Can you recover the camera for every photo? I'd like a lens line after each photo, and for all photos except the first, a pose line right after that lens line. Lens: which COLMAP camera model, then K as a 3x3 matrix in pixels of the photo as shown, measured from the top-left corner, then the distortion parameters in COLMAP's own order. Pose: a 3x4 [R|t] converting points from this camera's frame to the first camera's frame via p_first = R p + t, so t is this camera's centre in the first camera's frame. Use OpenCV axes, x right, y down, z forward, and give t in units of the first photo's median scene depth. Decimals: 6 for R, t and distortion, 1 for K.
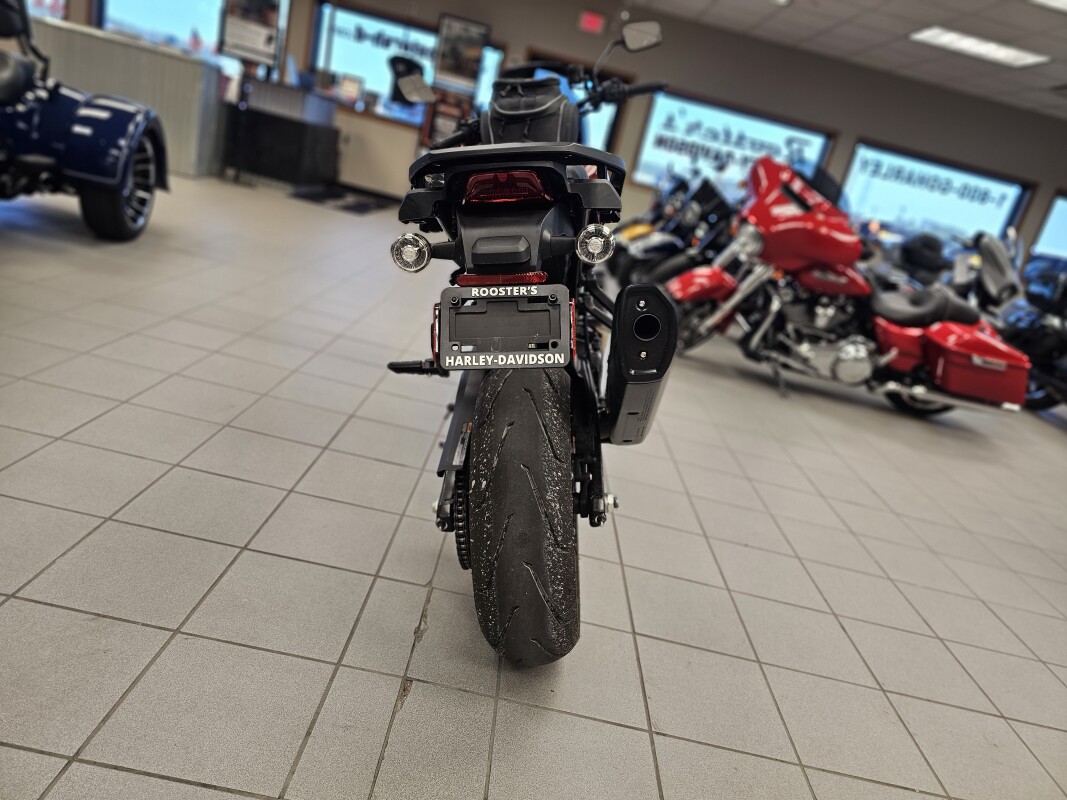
lens RADIAL K [[719.1, 0, 519.5], [0, 719.1, 401.3], [0, 0, 1]] dist [0.043572, -0.040416]
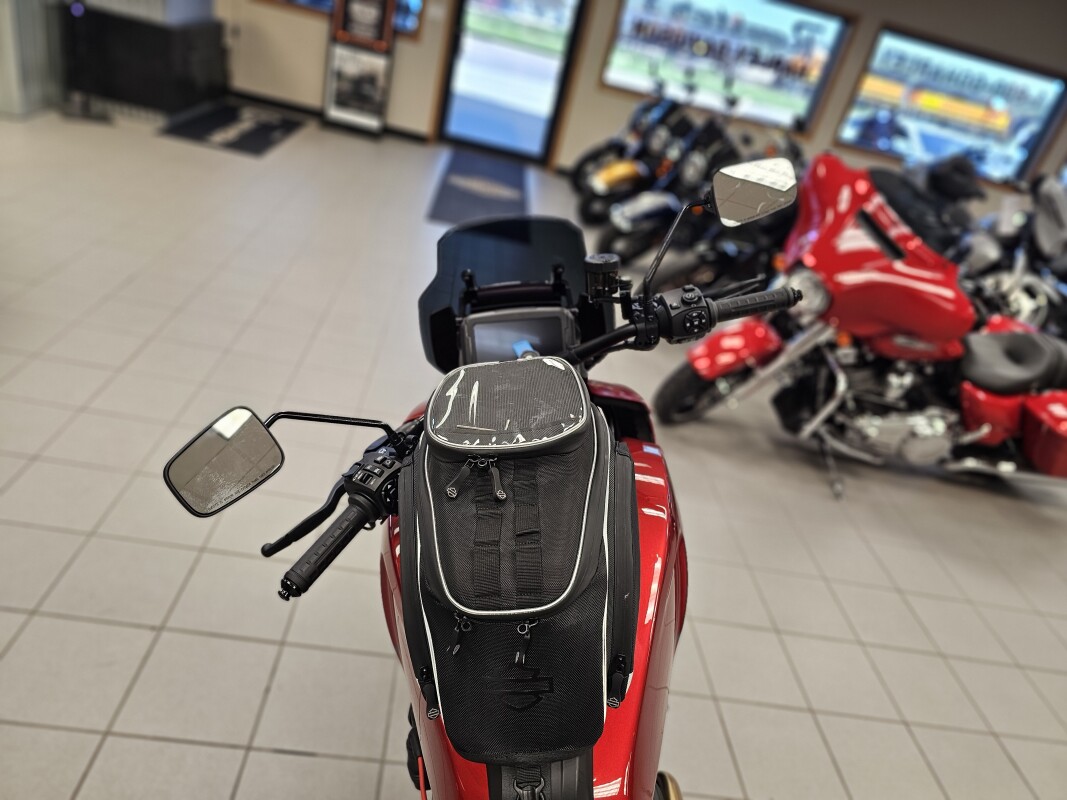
lens RADIAL K [[719.1, 0, 519.5], [0, 719.1, 401.3], [0, 0, 1]] dist [0.043572, -0.040416]
pose [[0.997073, -0.047375, 0.060008, -0.004949], [0.033863, 0.977343, 0.208936, -0.213586], [-0.068547, -0.206292, 0.976086, 0.243123]]
